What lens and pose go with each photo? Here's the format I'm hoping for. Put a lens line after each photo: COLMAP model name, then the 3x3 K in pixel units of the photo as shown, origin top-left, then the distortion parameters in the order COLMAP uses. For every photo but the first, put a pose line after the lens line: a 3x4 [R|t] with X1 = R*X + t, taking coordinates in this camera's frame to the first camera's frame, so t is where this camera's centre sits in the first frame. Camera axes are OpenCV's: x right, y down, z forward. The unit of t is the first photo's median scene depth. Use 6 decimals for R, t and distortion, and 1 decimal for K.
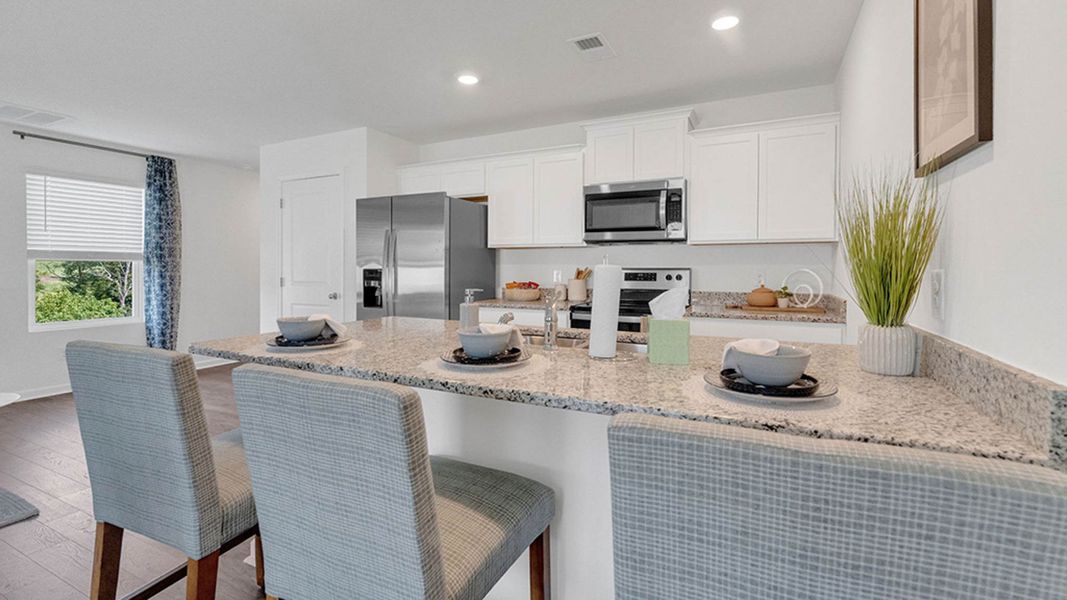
lens RADIAL K [[485.3, 0, 554.2], [0, 485.3, 266.4], [0, 0, 1]] dist [0.026509, 0.000111]
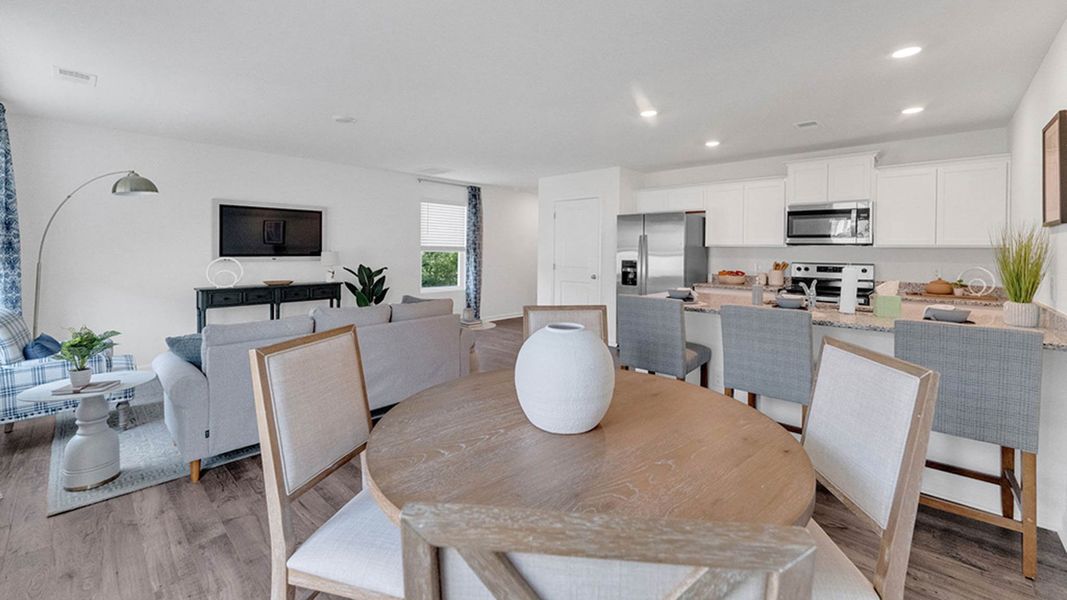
lens RADIAL K [[467.5, 0, 533.5], [0, 467.5, 248.7], [0, 0, 1]] dist [0.028415, -0.000066]
pose [[0.957993, 0.008480, -0.286666, -0.231327], [-0.008832, 0.999961, 0.000063, -0.028506], [0.286655, 0.002472, 0.958031, -0.500640]]
